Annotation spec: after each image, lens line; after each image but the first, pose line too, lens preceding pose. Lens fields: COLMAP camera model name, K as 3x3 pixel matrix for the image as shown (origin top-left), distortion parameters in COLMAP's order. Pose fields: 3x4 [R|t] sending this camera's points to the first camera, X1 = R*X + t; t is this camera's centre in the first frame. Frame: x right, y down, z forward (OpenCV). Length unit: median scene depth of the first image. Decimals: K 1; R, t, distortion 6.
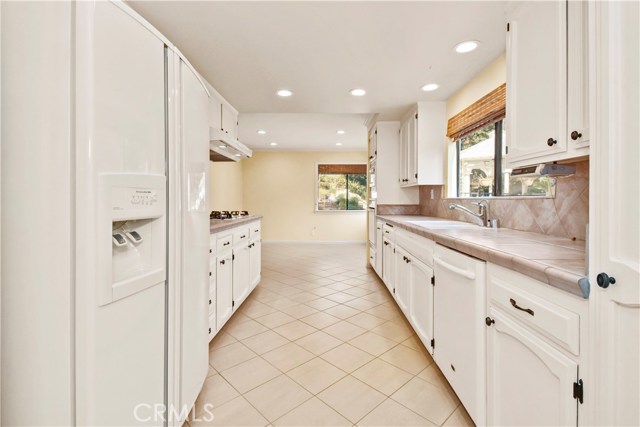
lens RADIAL K [[285.1, 0, 319.9], [0, 285.1, 208.1], [0, 0, 1]] dist [0.013348, -0.000028]
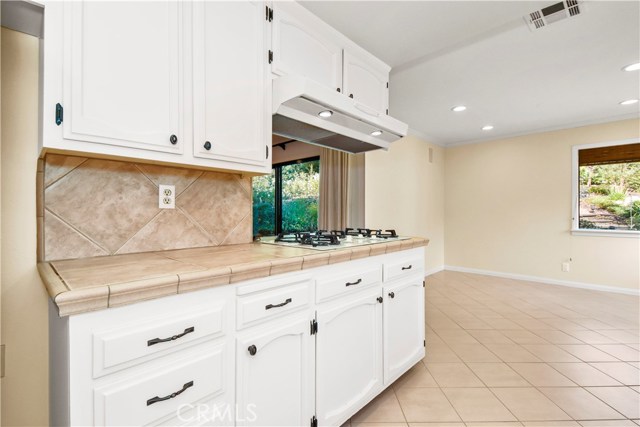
lens RADIAL K [[285.1, 0, 319.9], [0, 285.1, 208.1], [0, 0, 1]] dist [0.013348, -0.000028]
pose [[0.728684, 0.004129, -0.684838, 0.024479], [-0.026913, 0.999382, -0.022610, -0.014798], [0.684321, 0.034907, 0.728344, 0.432879]]
